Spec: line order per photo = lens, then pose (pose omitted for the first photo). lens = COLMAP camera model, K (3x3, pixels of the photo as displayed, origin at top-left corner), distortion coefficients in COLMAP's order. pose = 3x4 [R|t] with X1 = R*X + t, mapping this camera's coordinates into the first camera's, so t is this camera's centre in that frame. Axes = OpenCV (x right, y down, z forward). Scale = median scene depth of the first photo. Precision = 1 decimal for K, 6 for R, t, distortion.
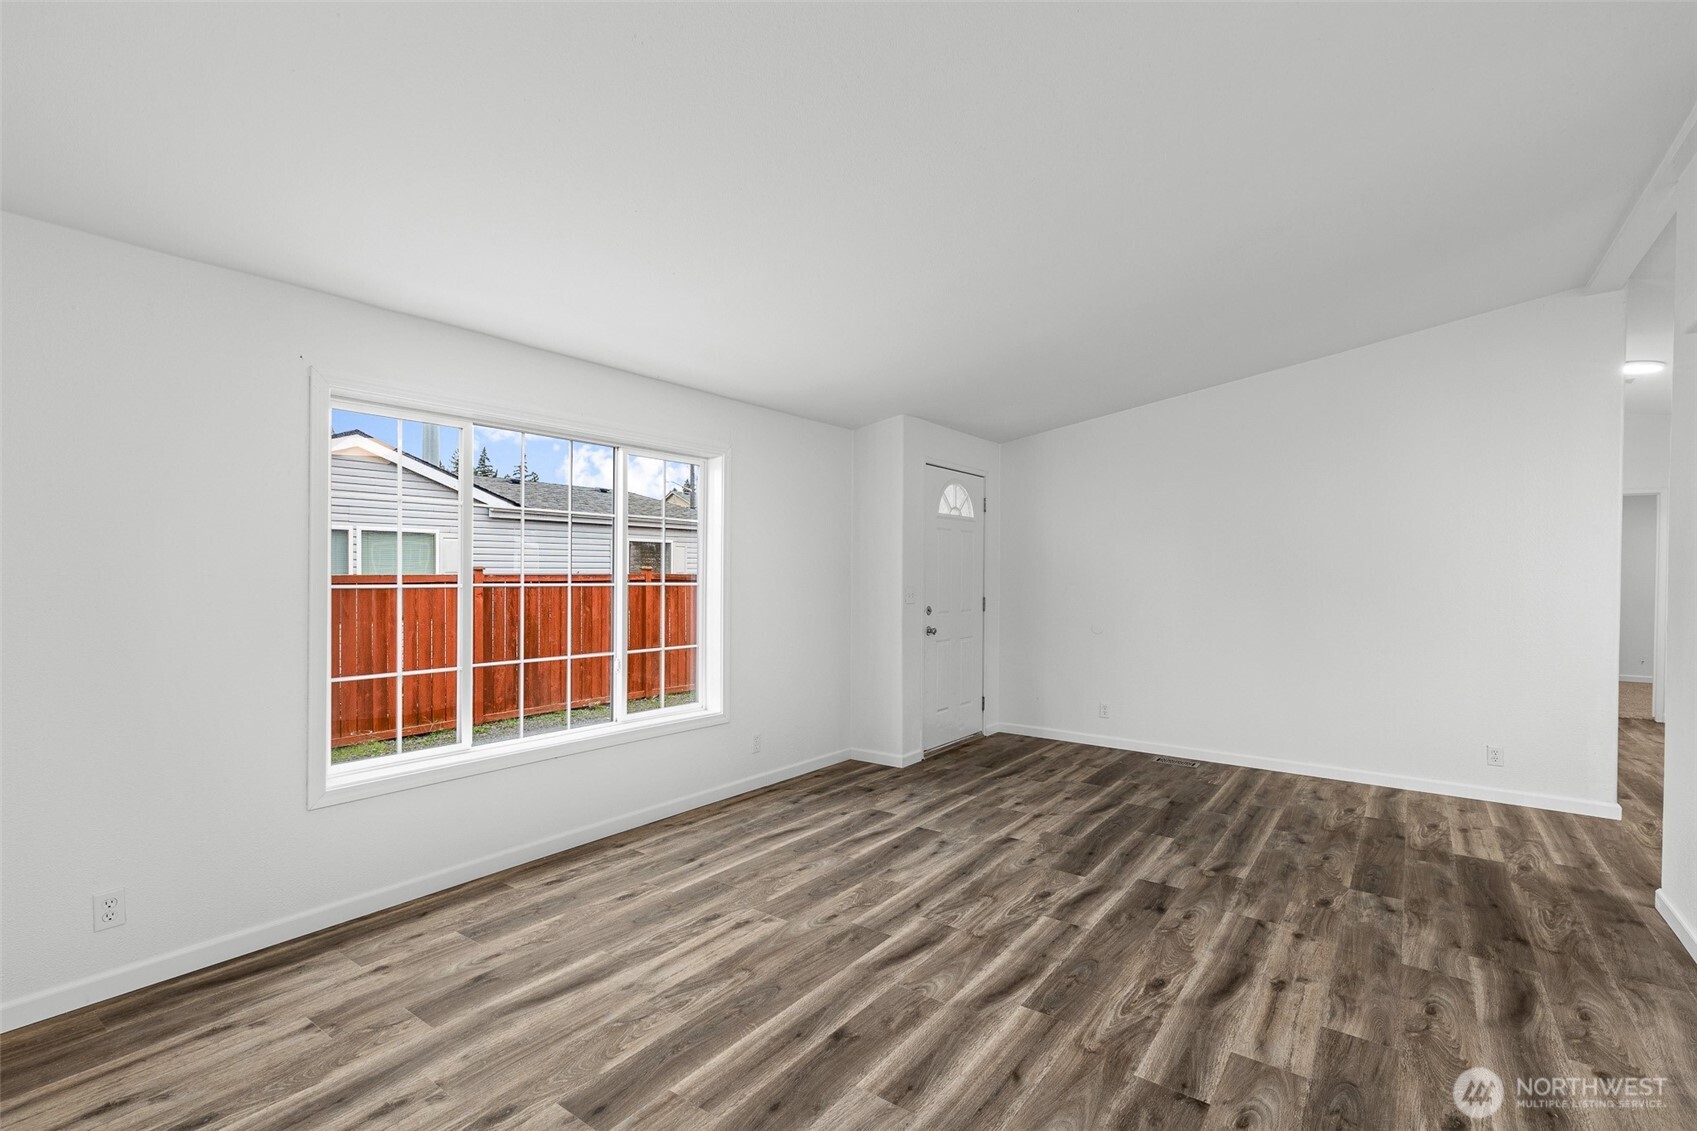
lens RADIAL K [[767.1, 0, 845.5], [0, 767.1, 551.9], [0, 0, 1]] dist [0.003062, 0.000769]
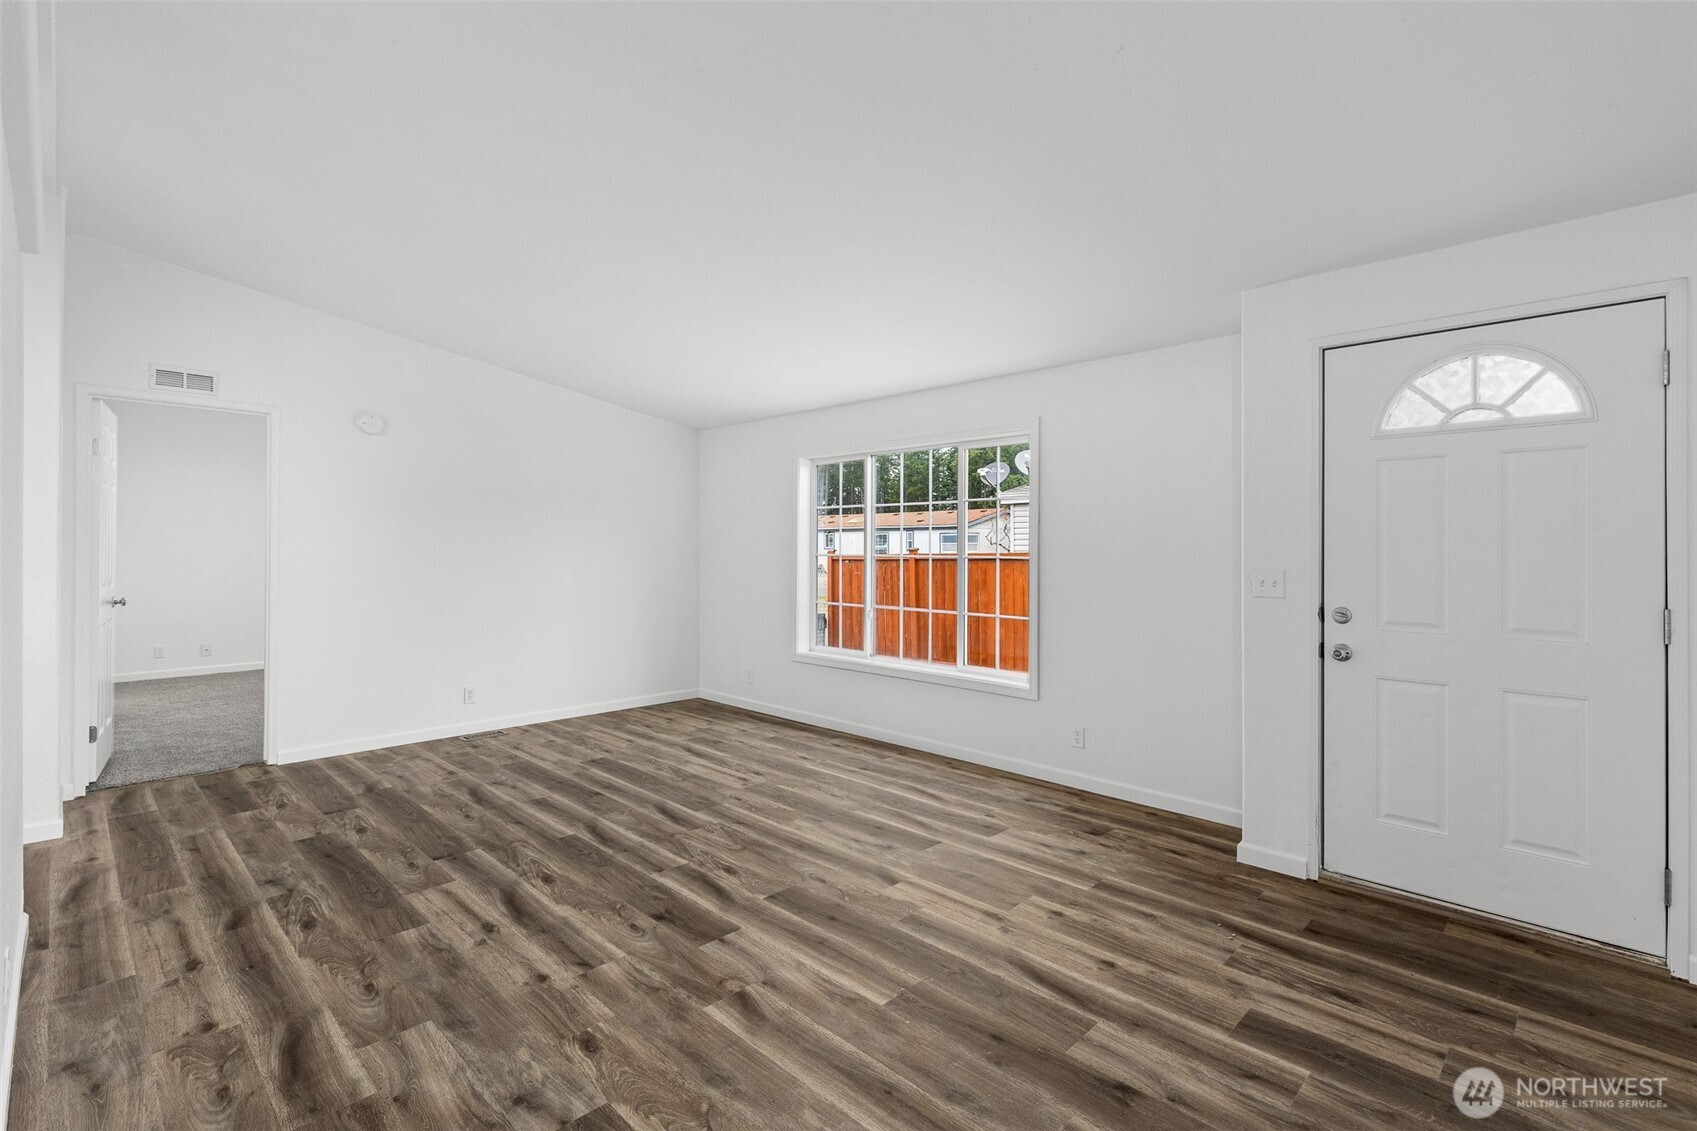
lens RADIAL K [[767.1, 0, 845.5], [0, 767.1, 551.9], [0, 0, 1]] dist [0.003062, 0.000769]
pose [[-0.133459, -0.000448, -0.991054, 1.178412], [0.023255, 0.999723, -0.003584, 0.041965], [0.990781, -0.023525, -0.133411, 1.245167]]
